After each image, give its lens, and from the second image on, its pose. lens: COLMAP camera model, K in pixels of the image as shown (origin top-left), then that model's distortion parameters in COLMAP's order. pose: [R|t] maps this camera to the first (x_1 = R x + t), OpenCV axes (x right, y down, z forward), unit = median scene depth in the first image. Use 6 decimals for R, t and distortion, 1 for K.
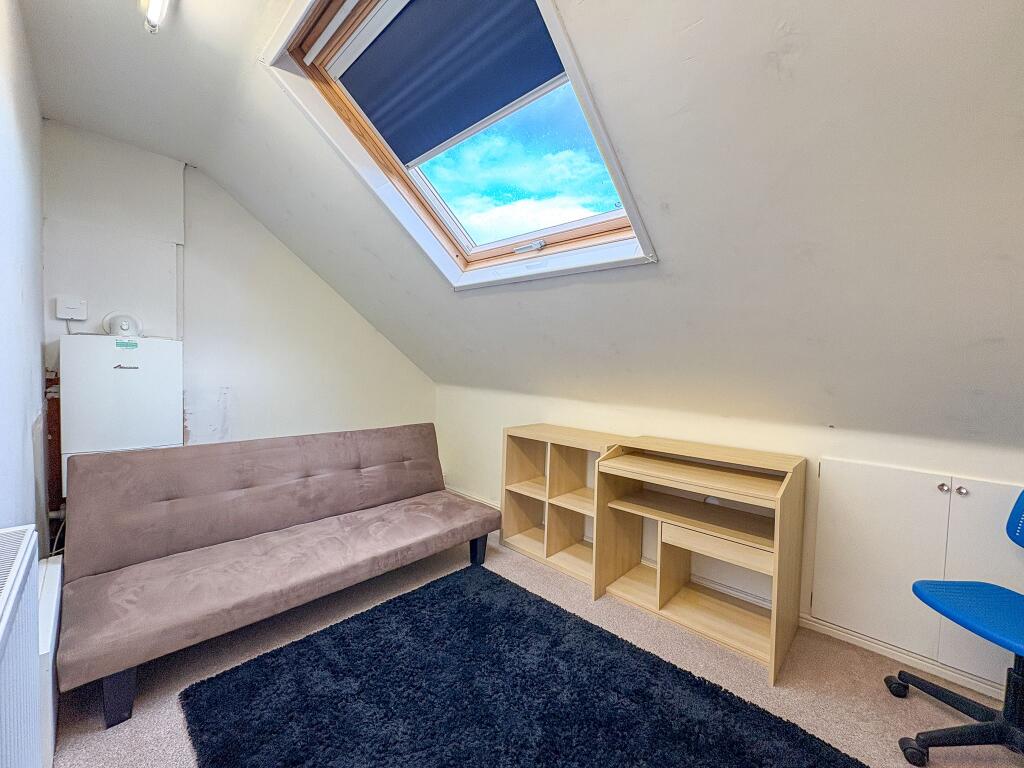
lens RADIAL K [[410.3, 0, 512.0], [0, 410.3, 383.9], [0, 0, 1]] dist [0.002023, 0.000241]
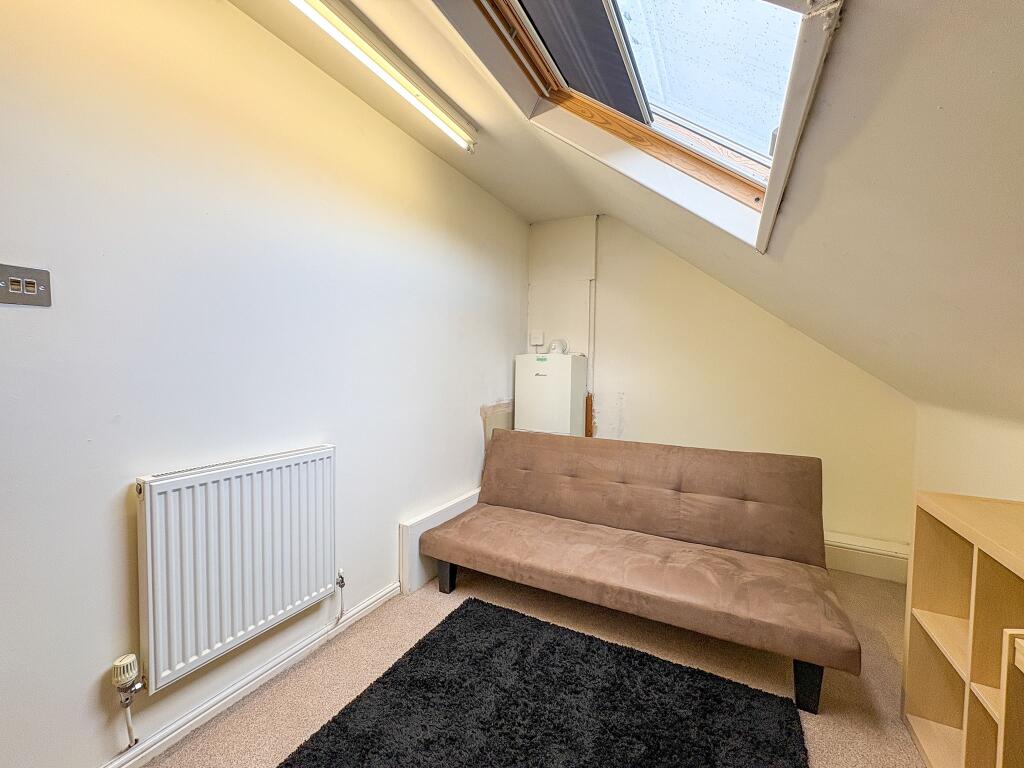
lens RADIAL K [[410.3, 0, 512.3], [0, 410.3, 384.0], [0, 0, 1]] dist [0.002023, 0.000241]
pose [[0.277157, 0.008521, -0.960787, 0.394875], [-0.043547, 0.999045, -0.003701, 0.001325], [0.959837, 0.042866, 0.277263, 0.465973]]
